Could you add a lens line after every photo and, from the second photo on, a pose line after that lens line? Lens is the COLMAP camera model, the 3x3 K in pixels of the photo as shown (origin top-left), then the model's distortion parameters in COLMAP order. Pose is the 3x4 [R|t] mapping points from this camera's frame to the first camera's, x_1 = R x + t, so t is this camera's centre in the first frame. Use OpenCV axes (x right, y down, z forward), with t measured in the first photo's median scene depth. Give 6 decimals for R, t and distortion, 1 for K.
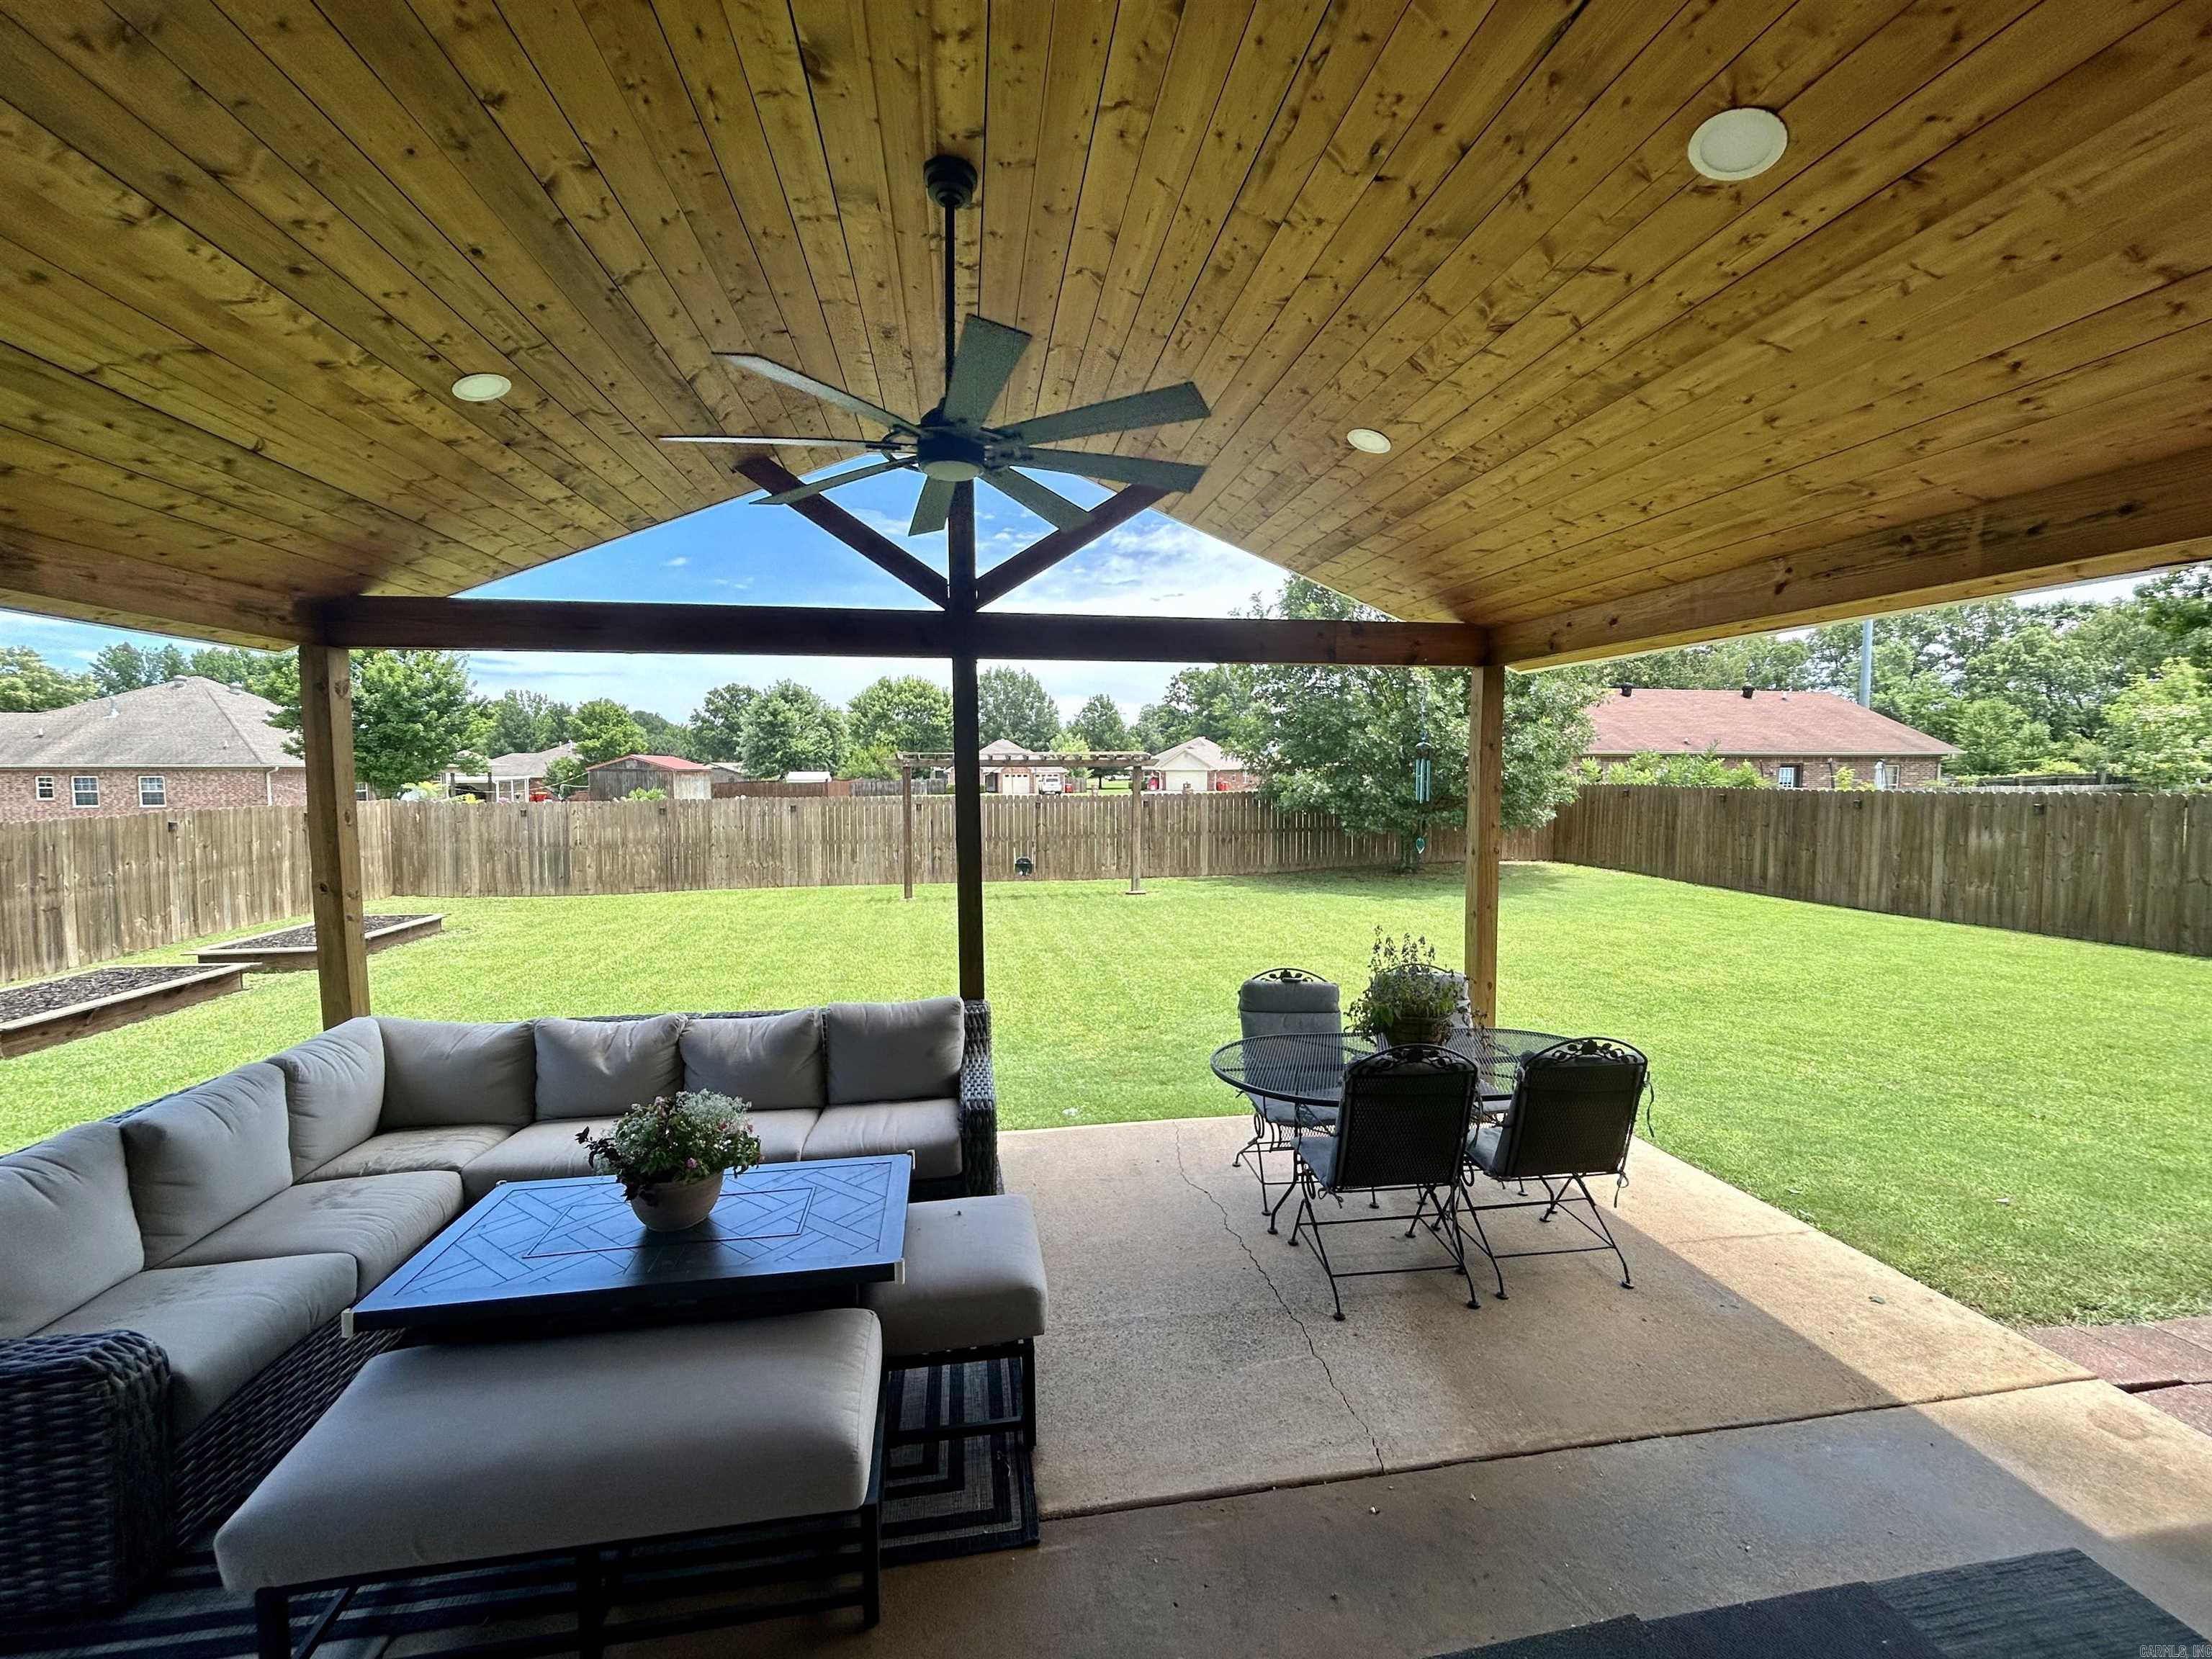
lens RADIAL K [[896.4, 0, 1107.9], [0, 896.4, 830.6], [0, 0, 1]] dist [0.000123, -0.000782]
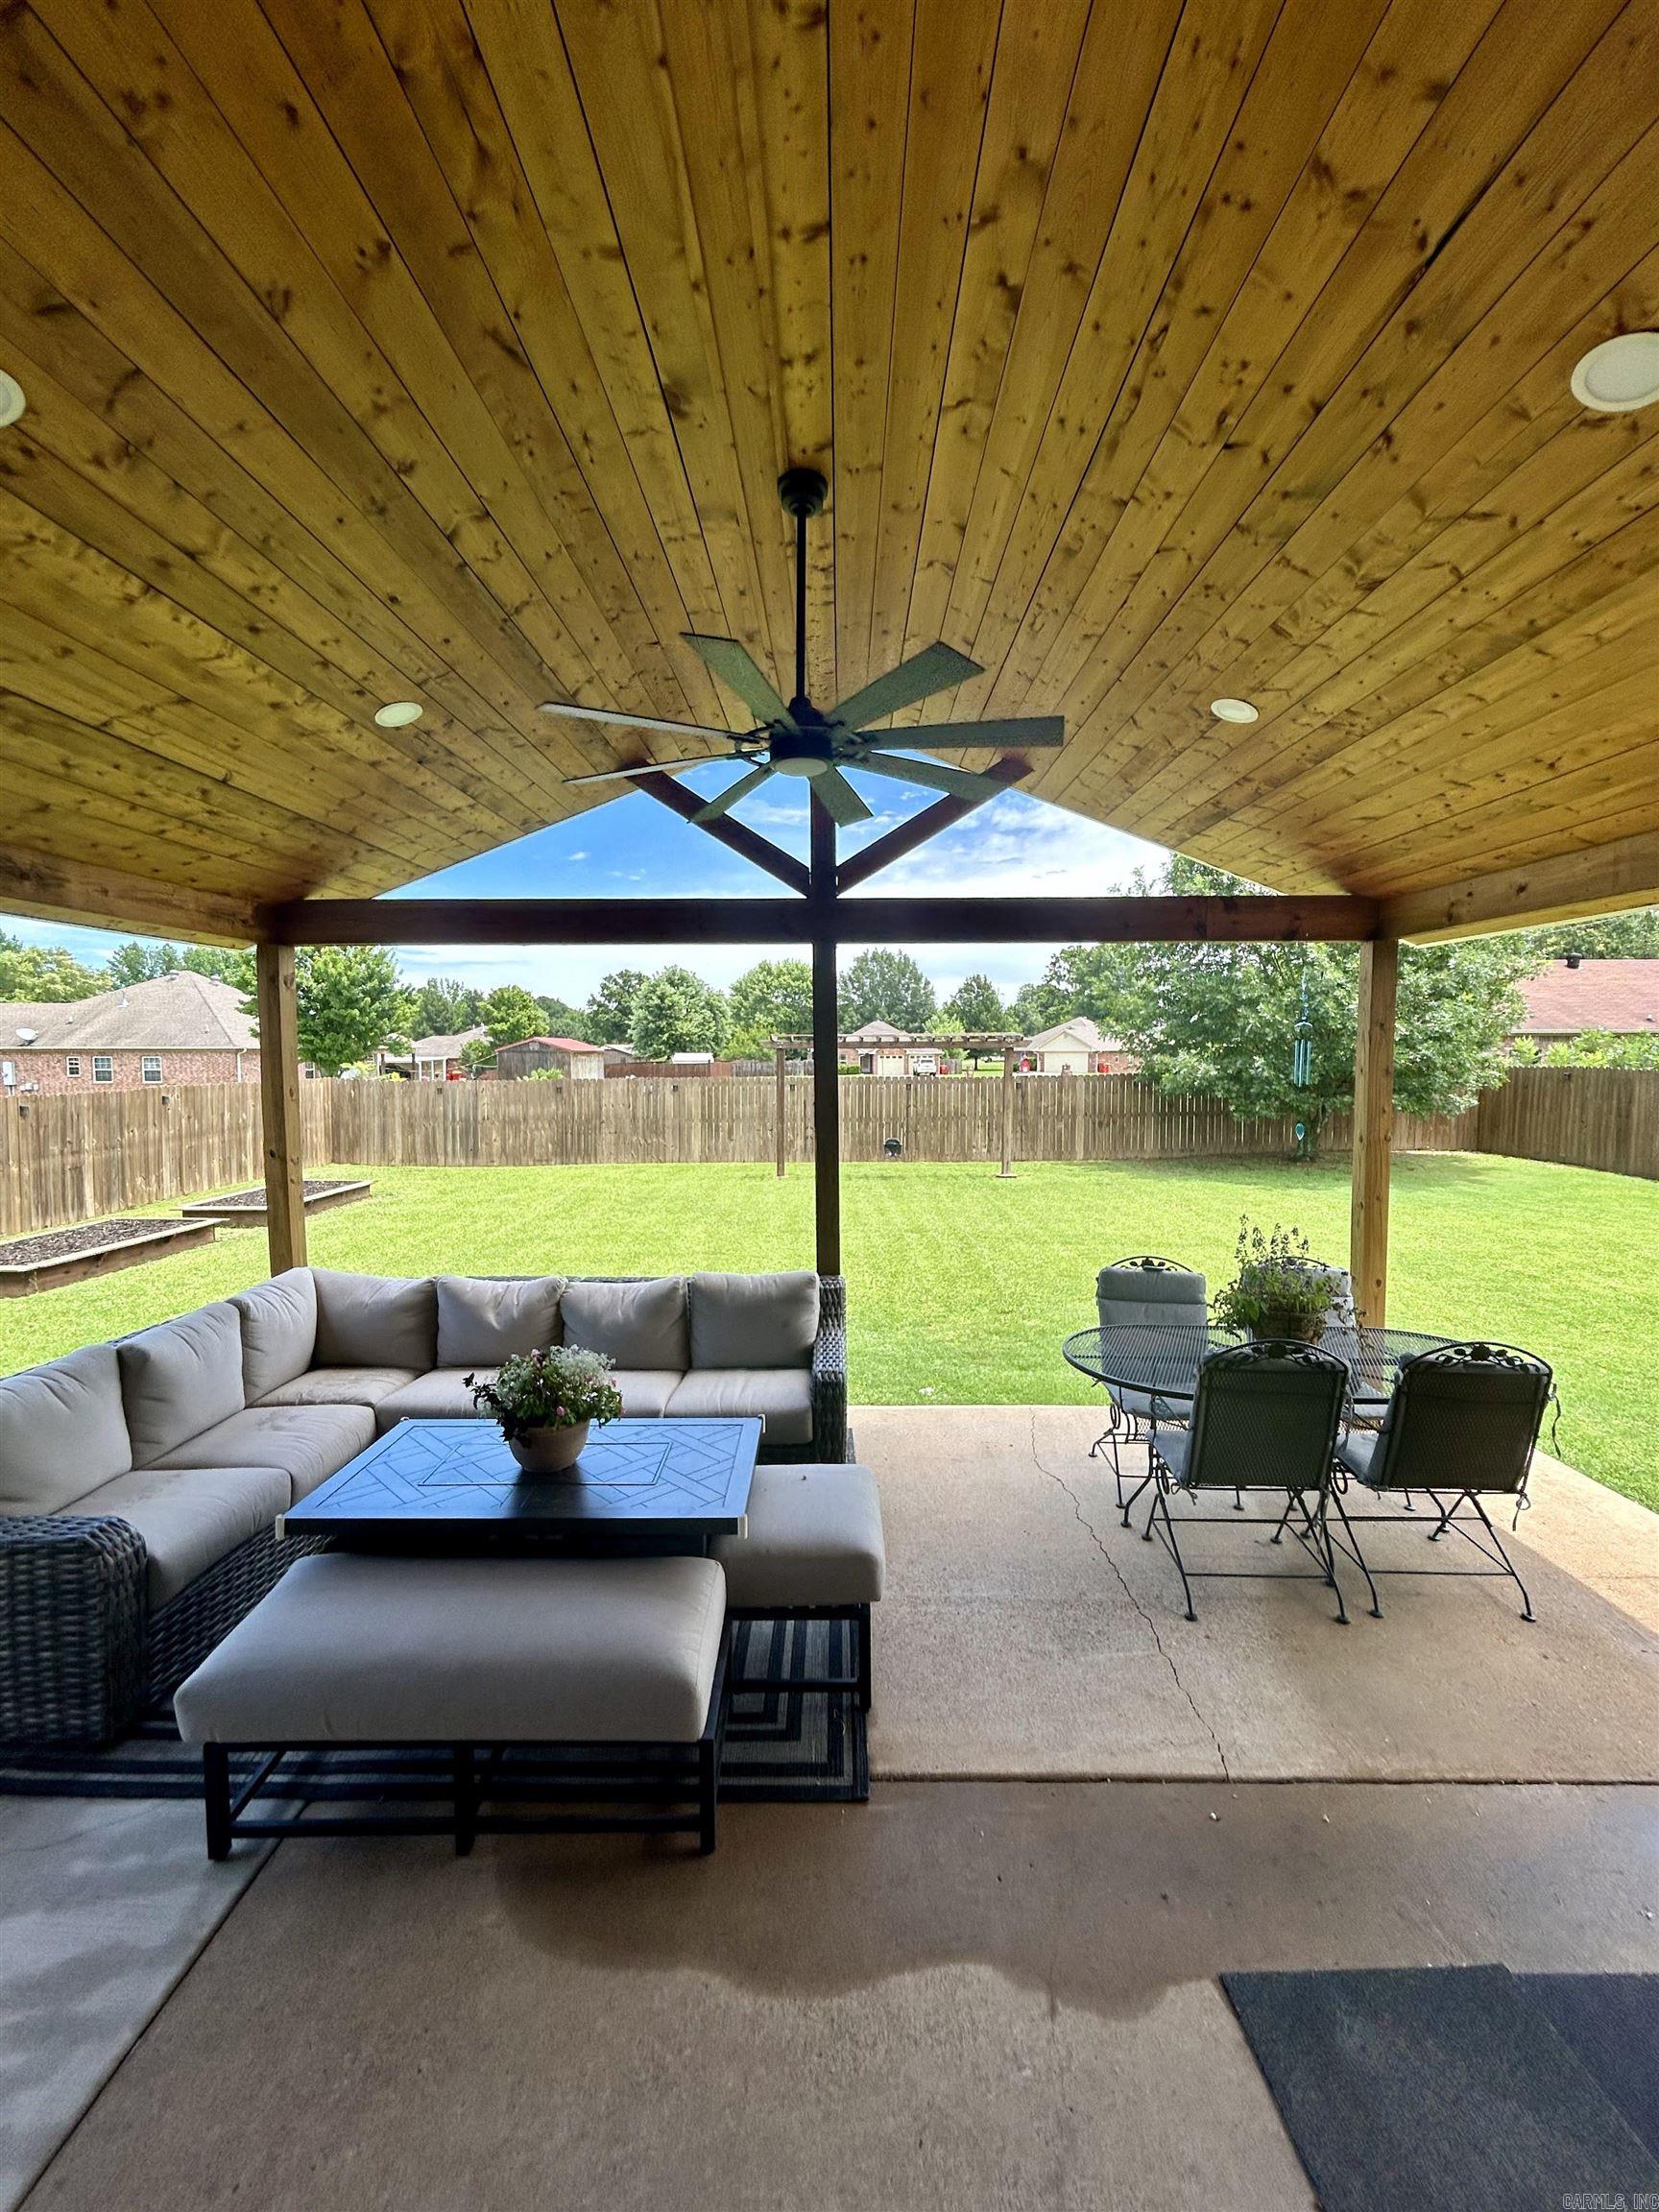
lens RADIAL K [[896.4, 0, 831.9], [0, 896.4, 1106.7], [0, 0, 1]] dist [0.000123, -0.000782]
pose [[0.985809, 0.010037, -0.167570, 0.029239], [-0.010953, 0.999930, -0.004540, 0.000496], [0.167513, 0.006311, 0.985850, -0.018512]]
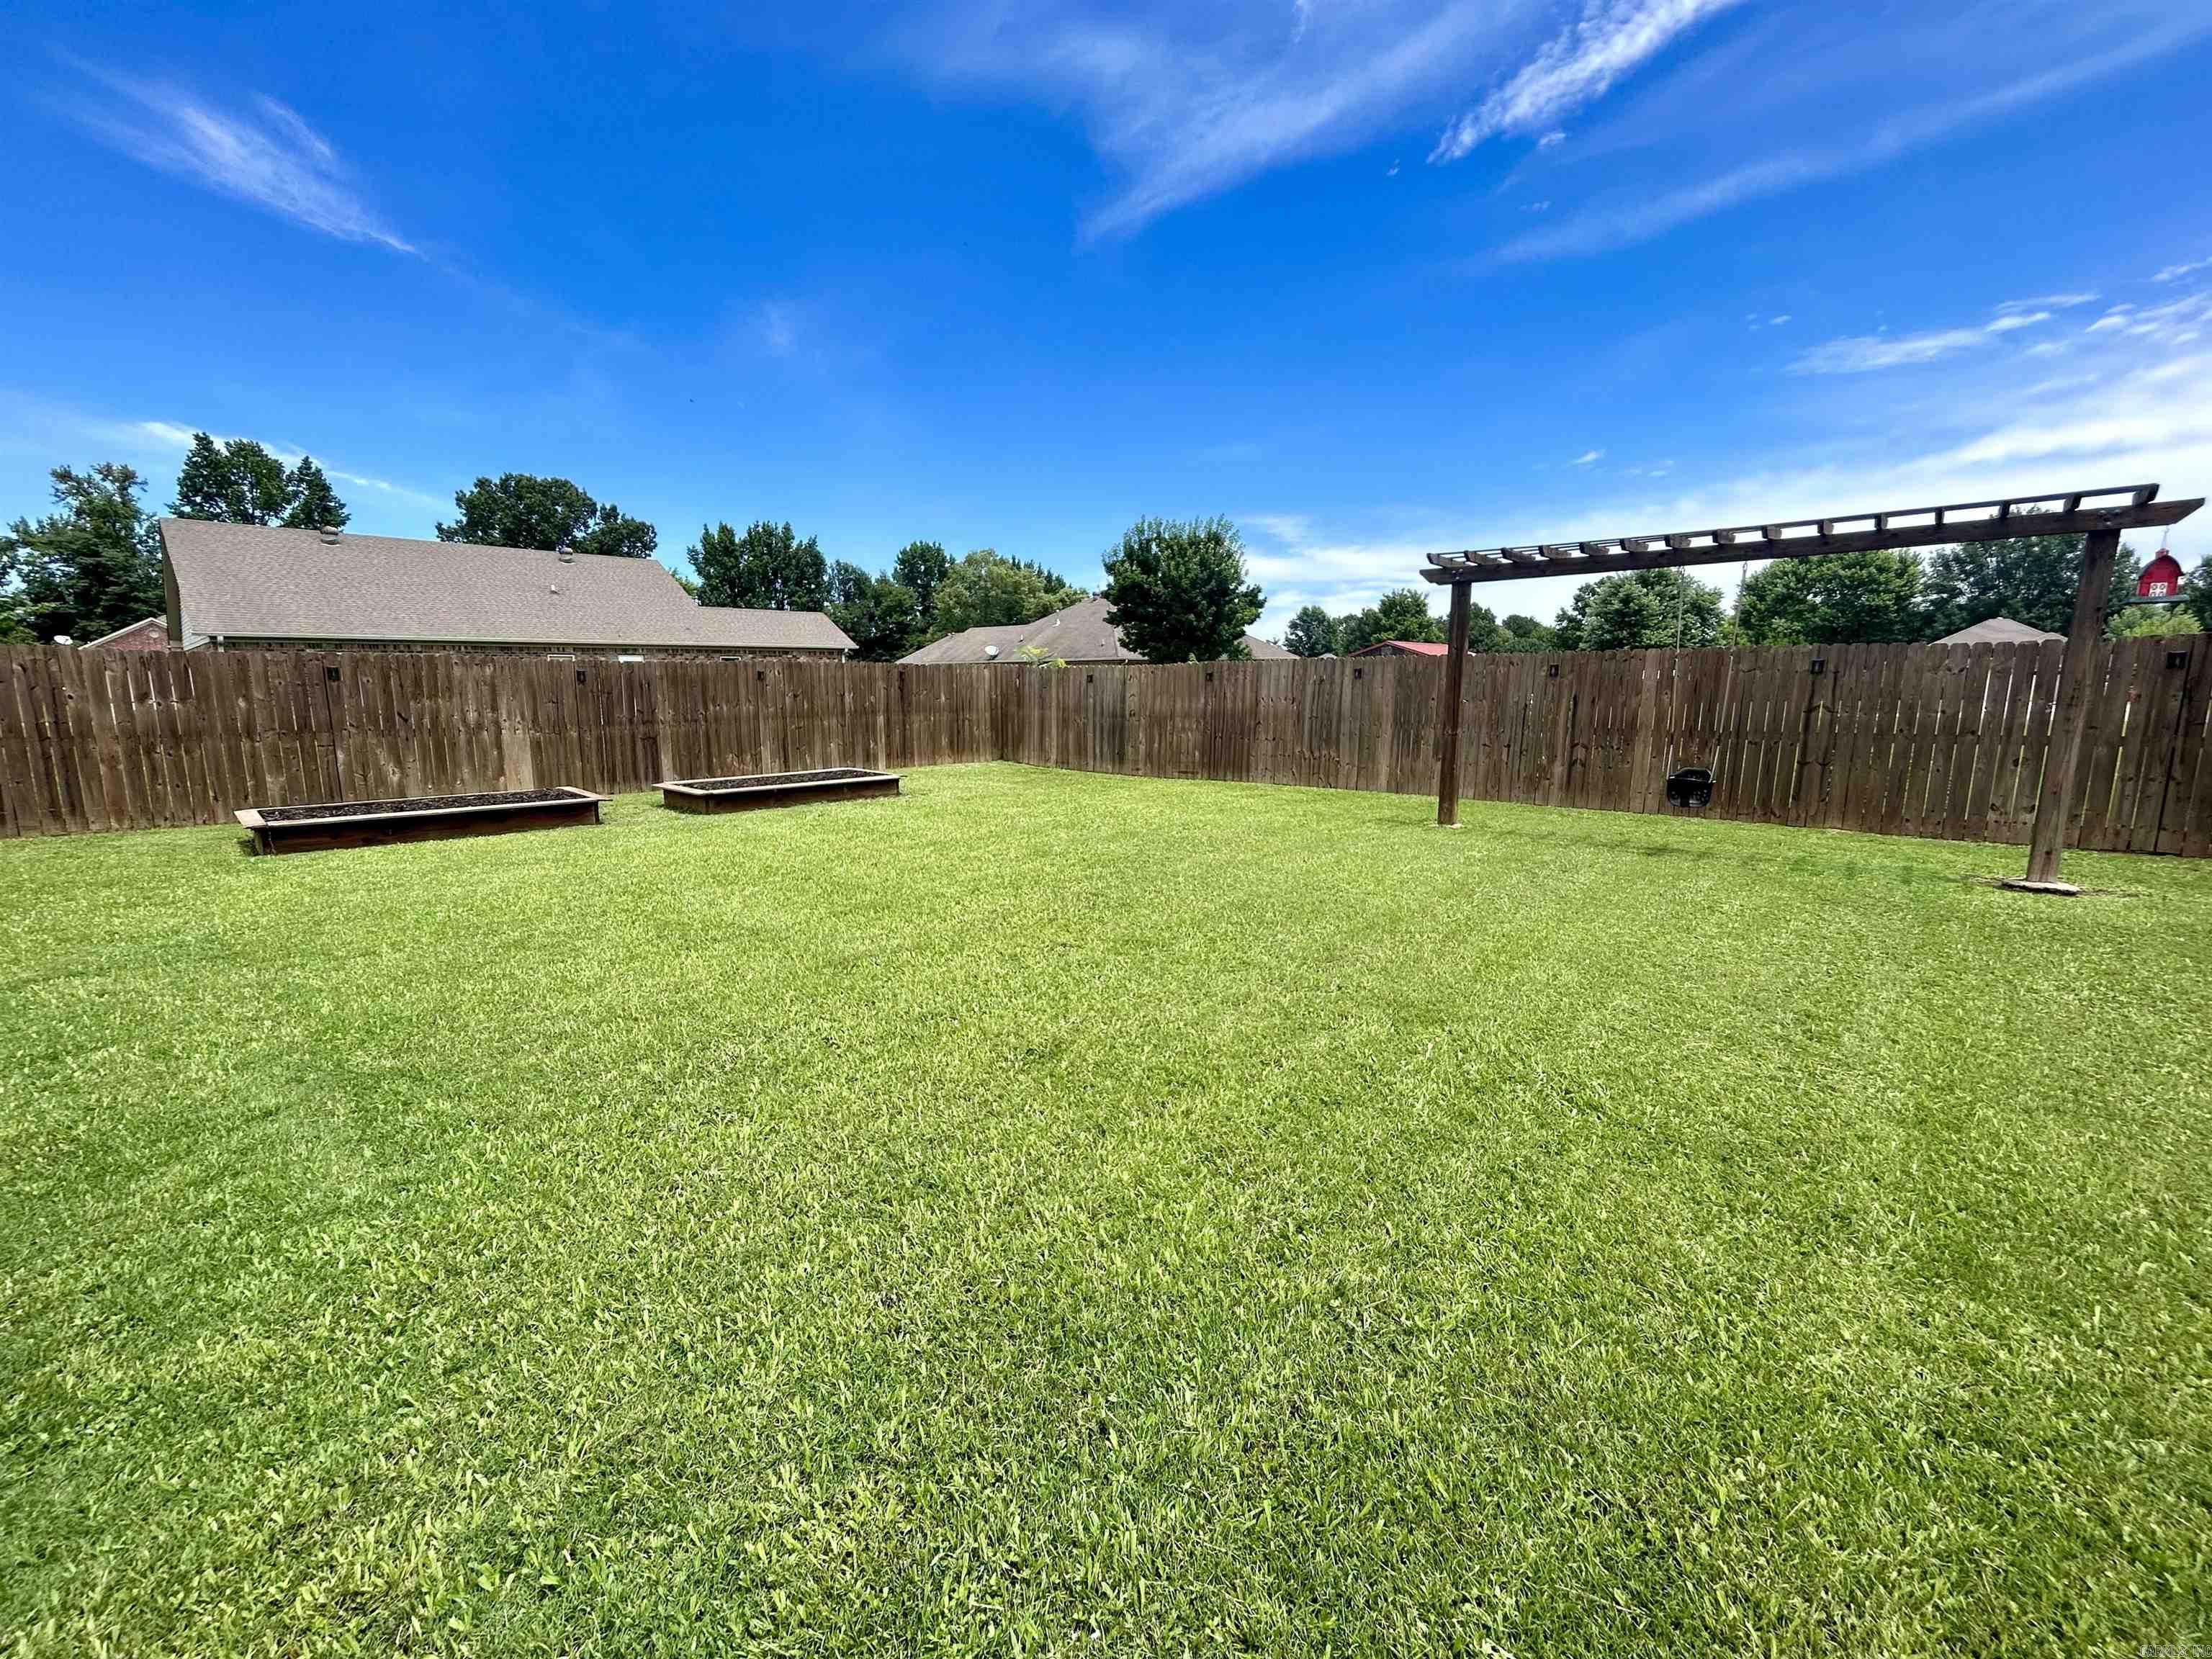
lens RADIAL K [[891.0, 0, 1106.0], [0, 891.0, 829.5], [0, 0, 1]] dist [-0.019724, -0.000182]
pose [[0.599687, 0.127200, -0.790061, 0.375016], [-0.048659, 0.991255, 0.122659, 0.095081], [0.798754, -0.035113, 0.600632, 2.188677]]
